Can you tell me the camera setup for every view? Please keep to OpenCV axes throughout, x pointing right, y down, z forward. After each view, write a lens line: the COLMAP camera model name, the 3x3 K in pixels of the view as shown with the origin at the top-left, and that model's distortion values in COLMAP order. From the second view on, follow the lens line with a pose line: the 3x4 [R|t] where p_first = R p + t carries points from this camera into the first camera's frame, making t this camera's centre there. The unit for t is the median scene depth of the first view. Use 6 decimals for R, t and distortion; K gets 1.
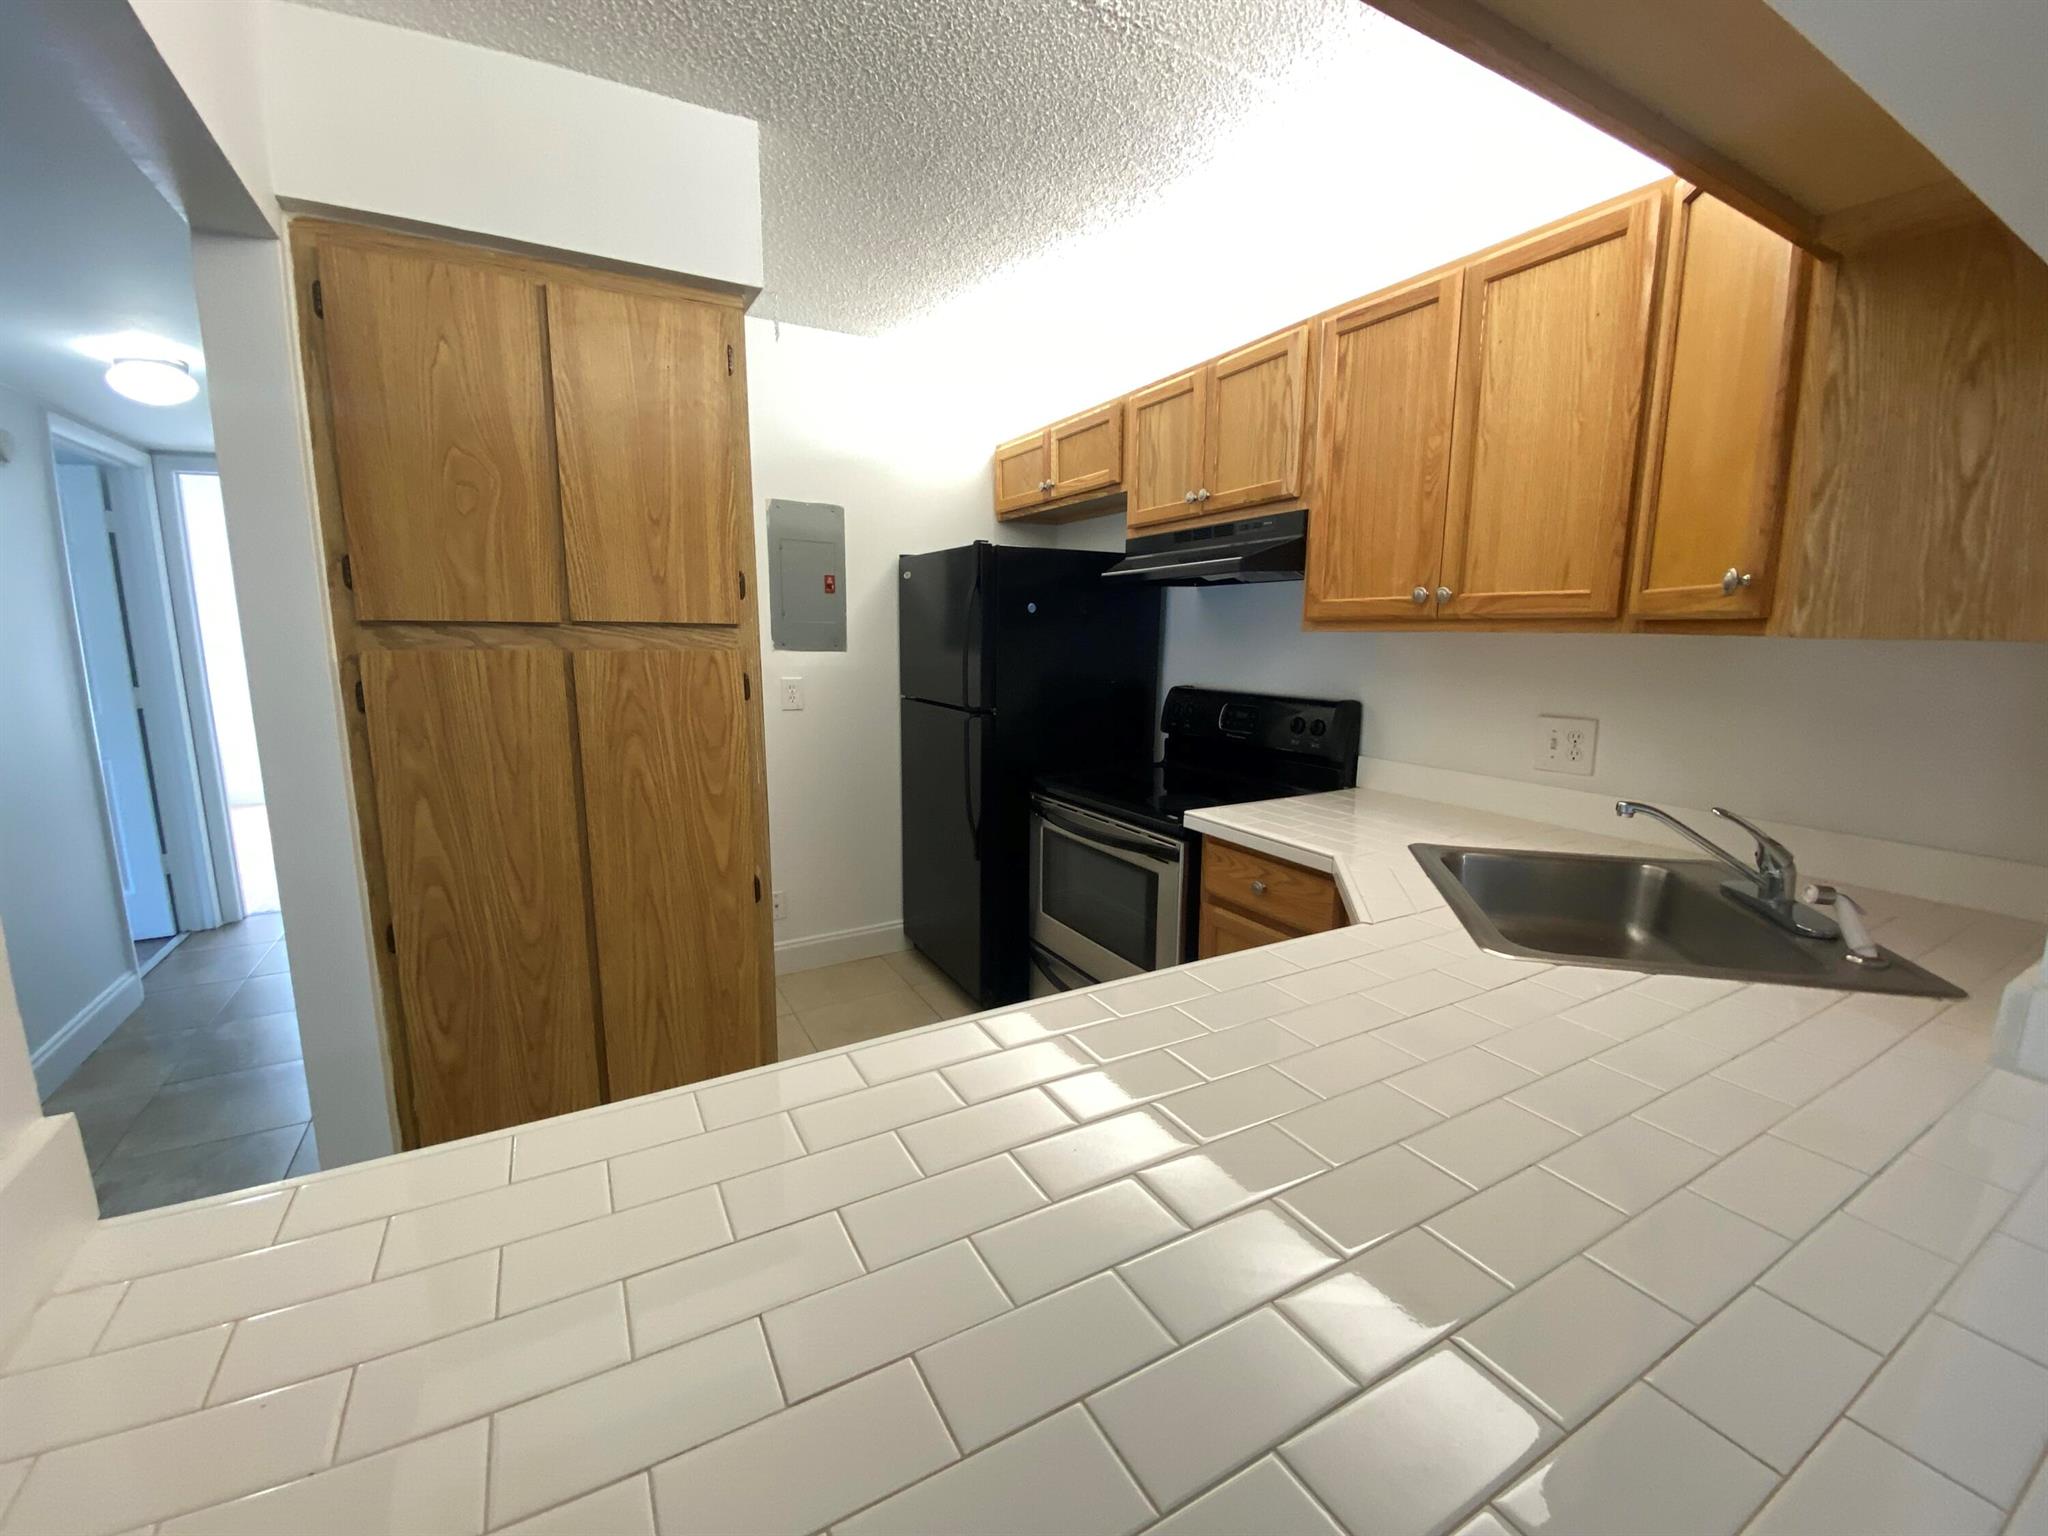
lens RADIAL K [[831.1, 0, 1017.1], [0, 831.1, 769.0], [0, 0, 1]] dist [0.021074, -0.021501]
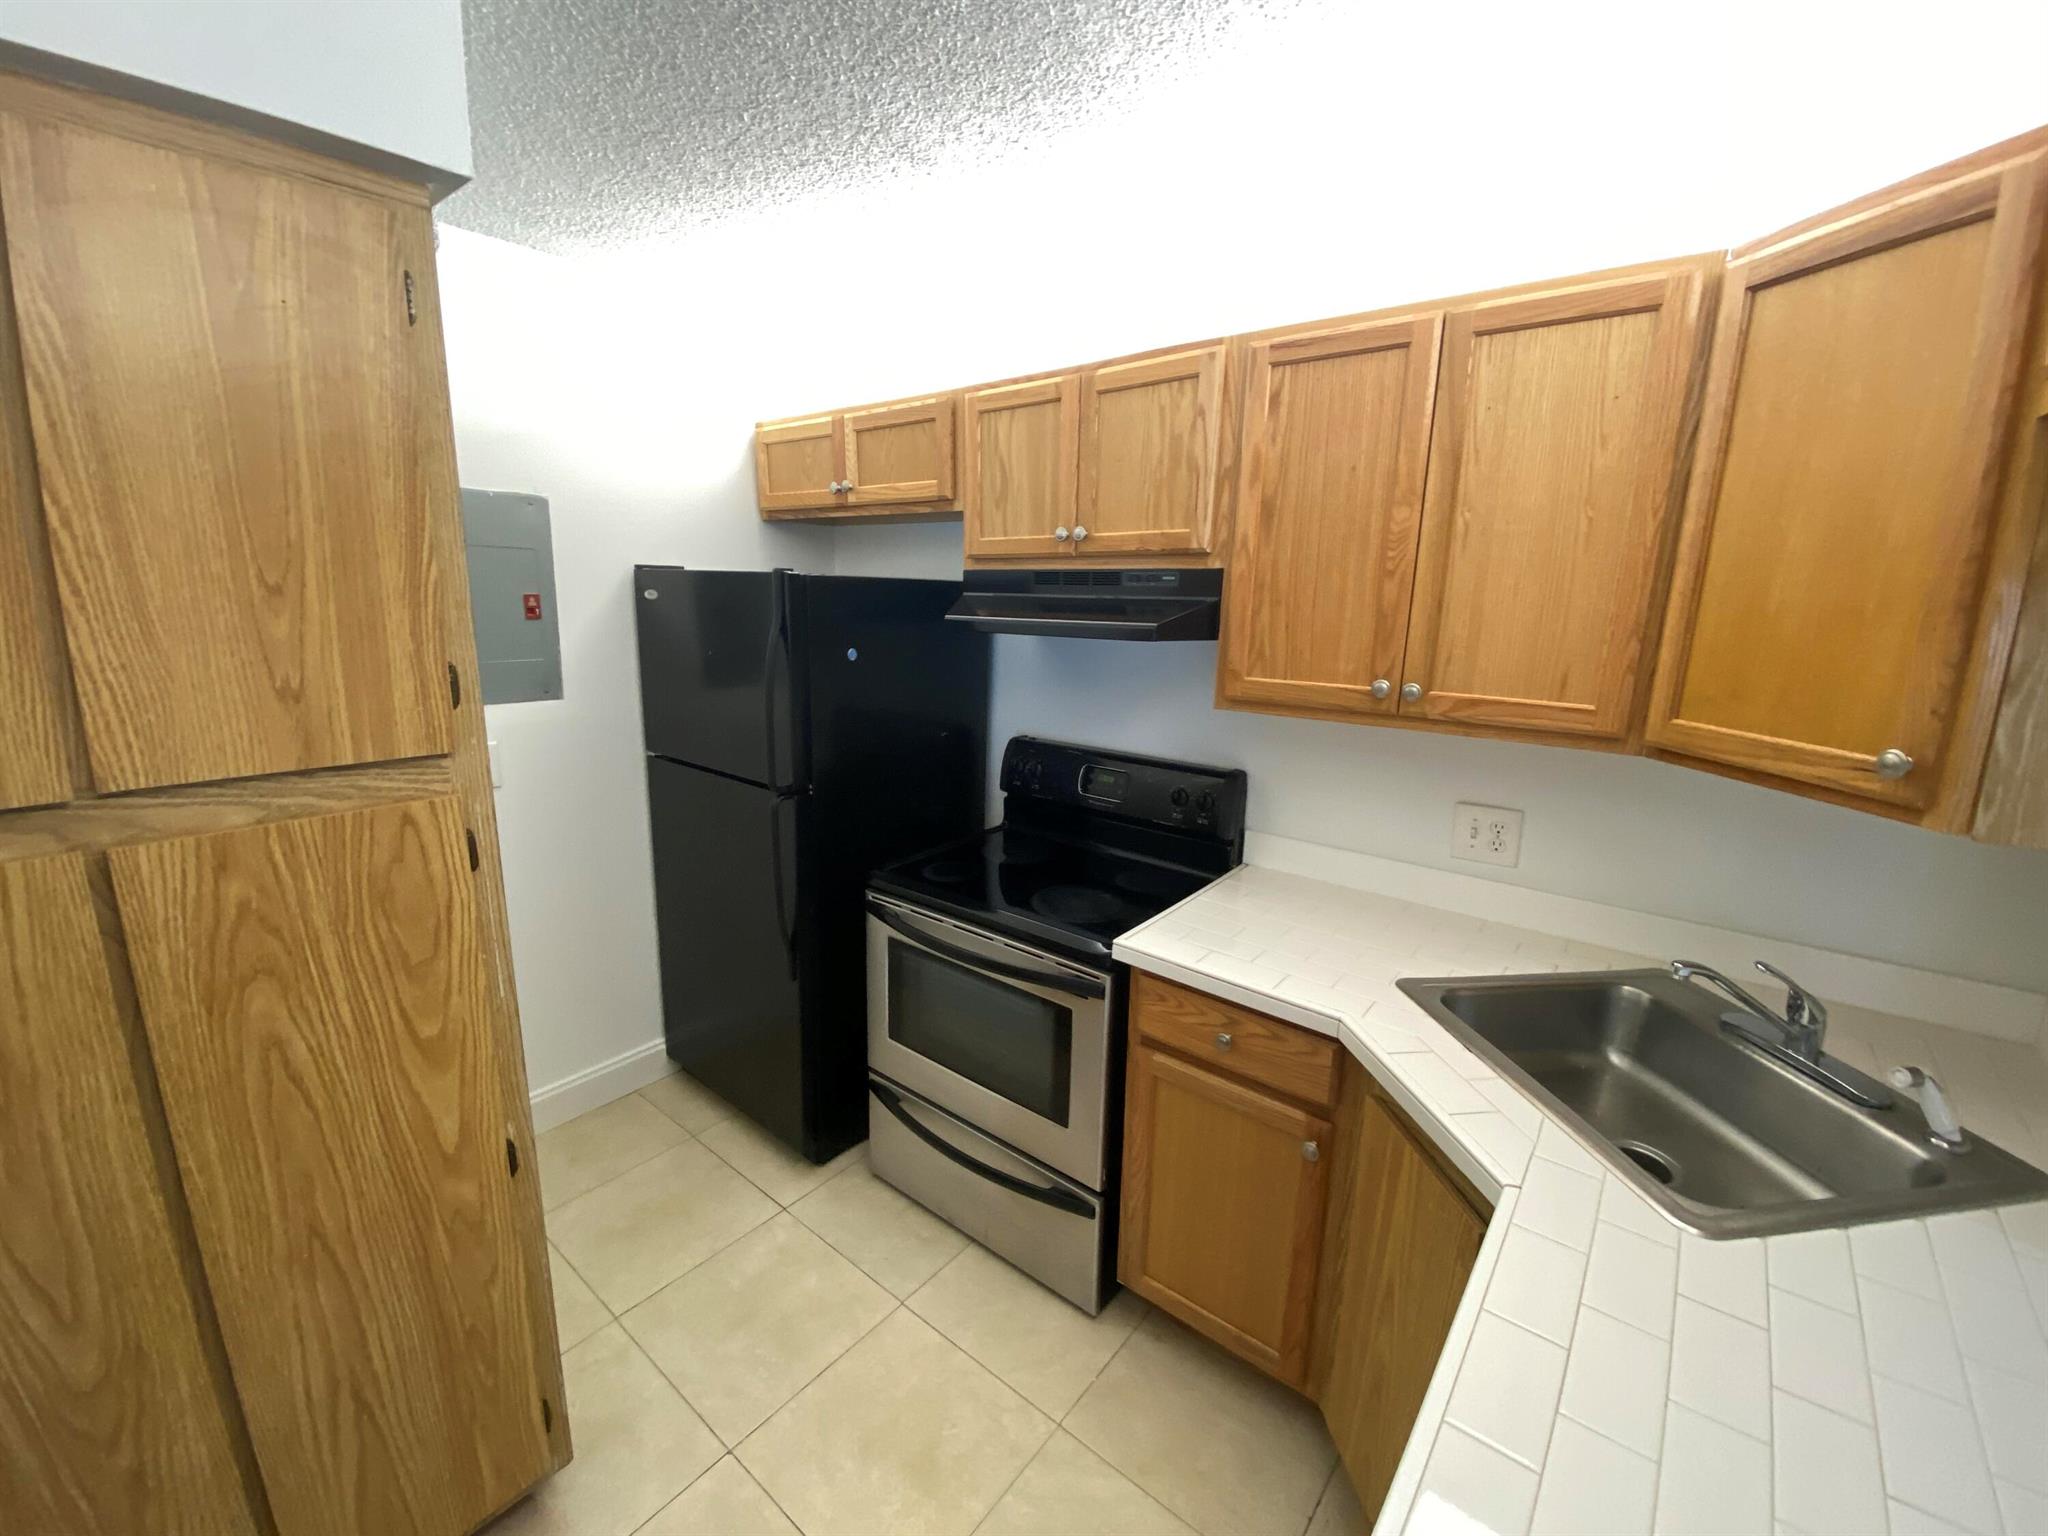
lens RADIAL K [[831.1, 0, 1017.1], [0, 831.1, 769.0], [0, 0, 1]] dist [0.021074, -0.021501]
pose [[0.930208, -0.063316, 0.361530, -0.179666], [0.045142, 0.997266, 0.058507, -0.180885], [-0.364246, -0.038104, 0.930523, 0.306065]]
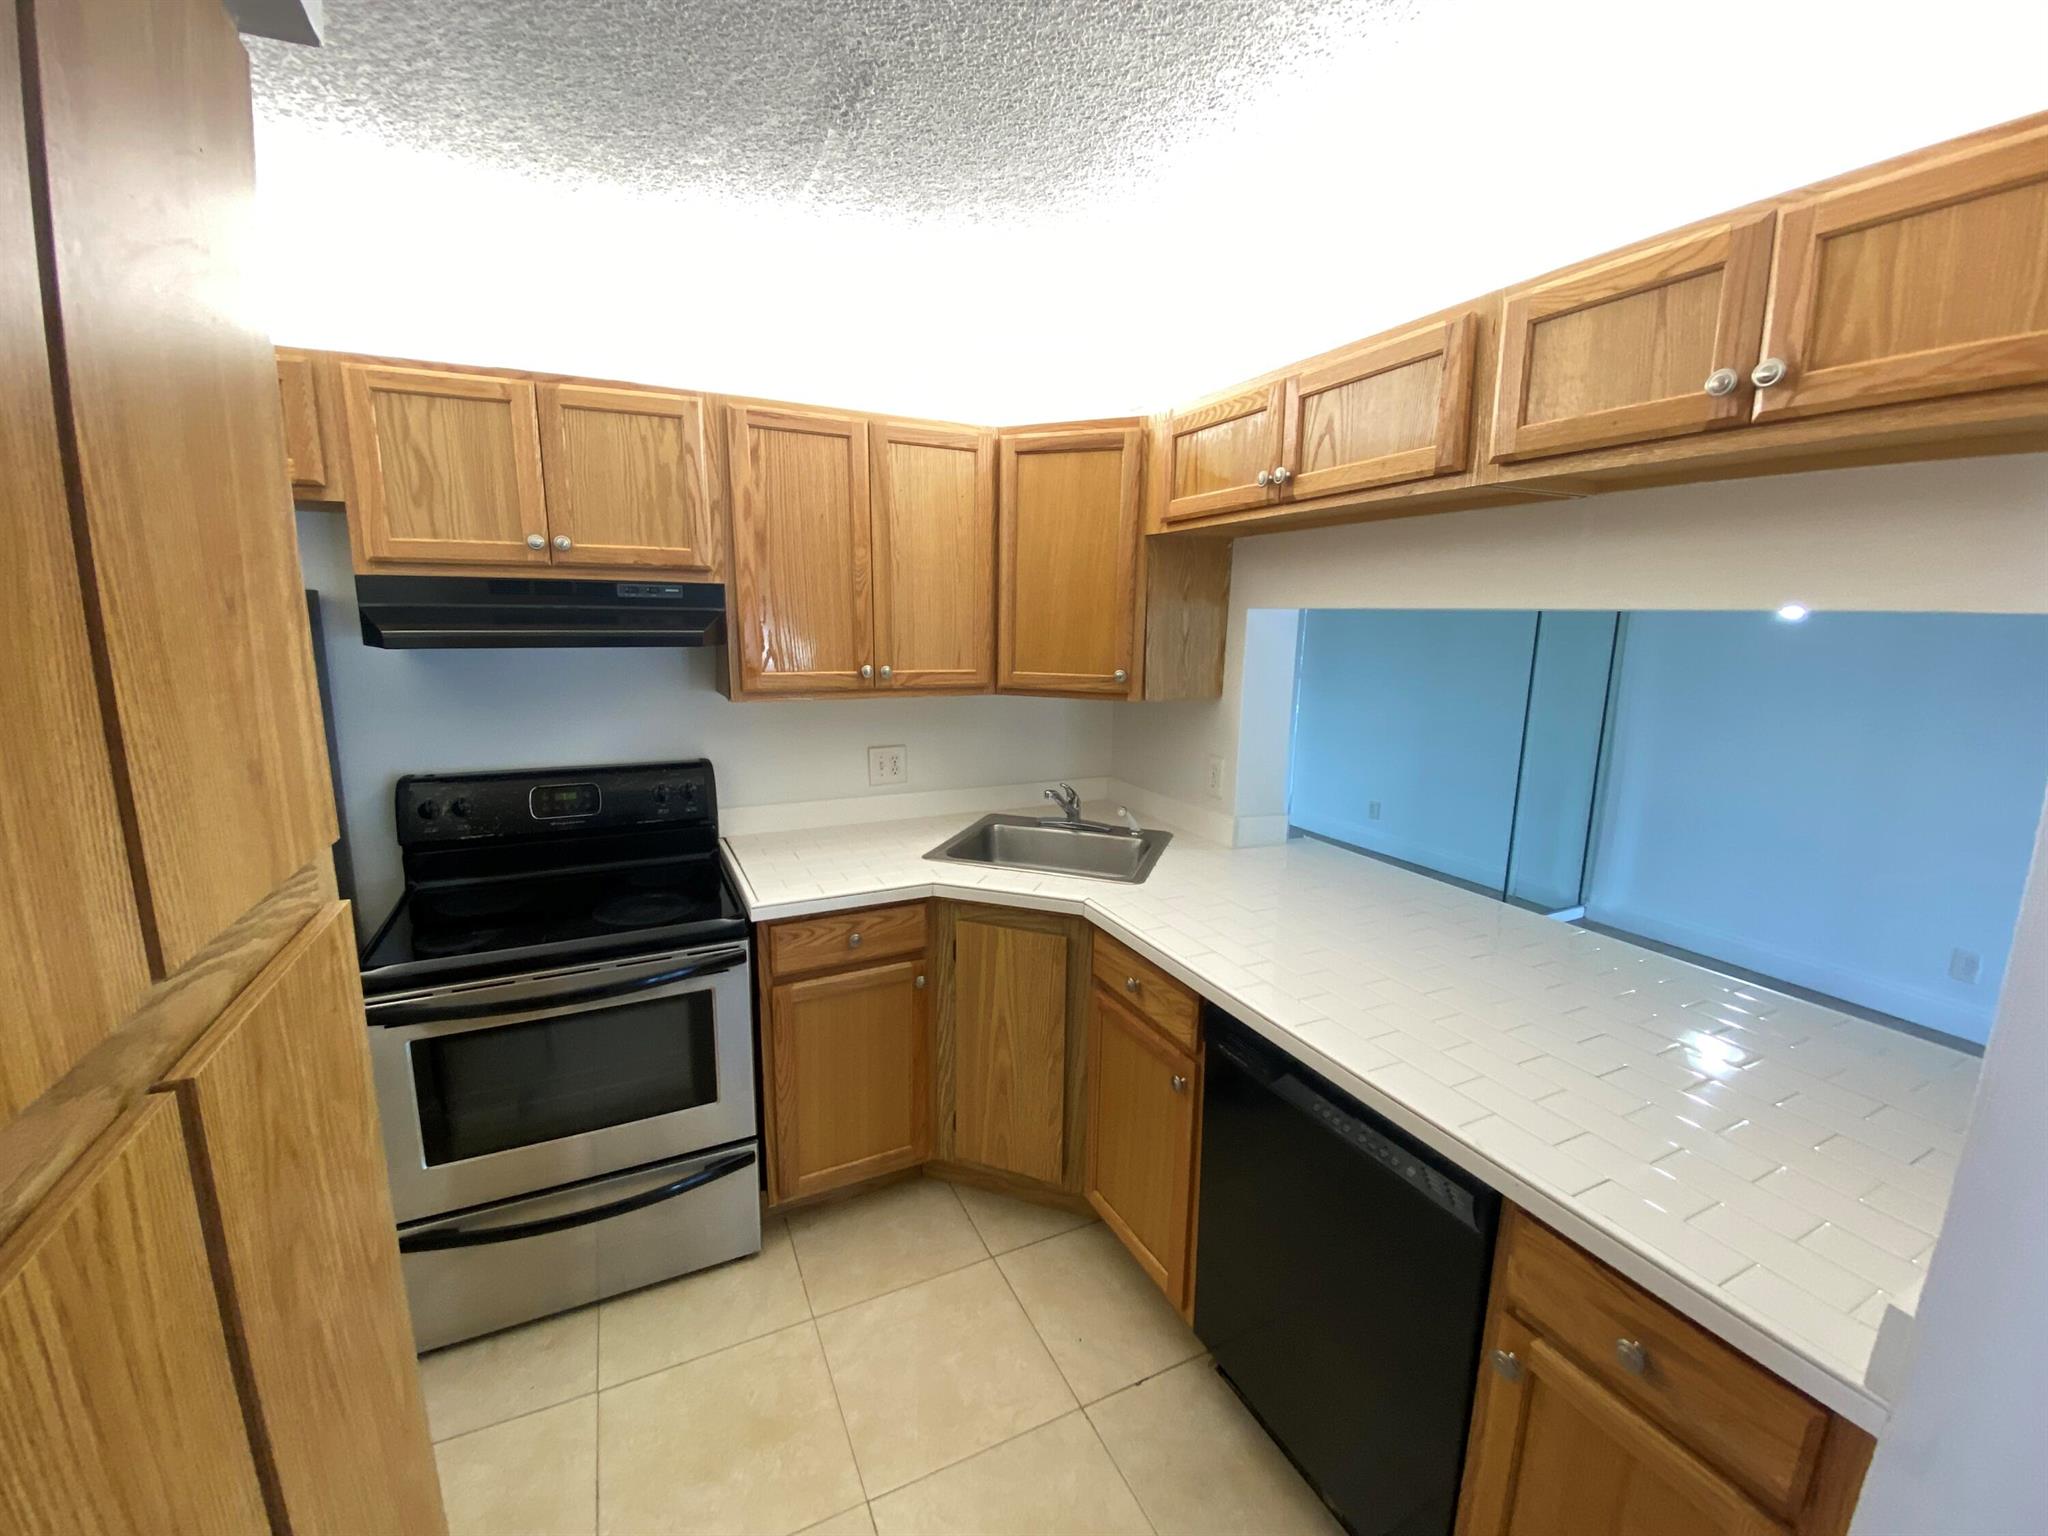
lens RADIAL K [[831.1, 0, 1017.1], [0, 831.1, 769.0], [0, 0, 1]] dist [0.021074, -0.021501]
pose [[0.057683, -0.179117, 0.982135, -0.720855], [0.153736, 0.973633, 0.168538, -0.226178], [-0.986427, 0.141268, 0.083699, 0.647506]]
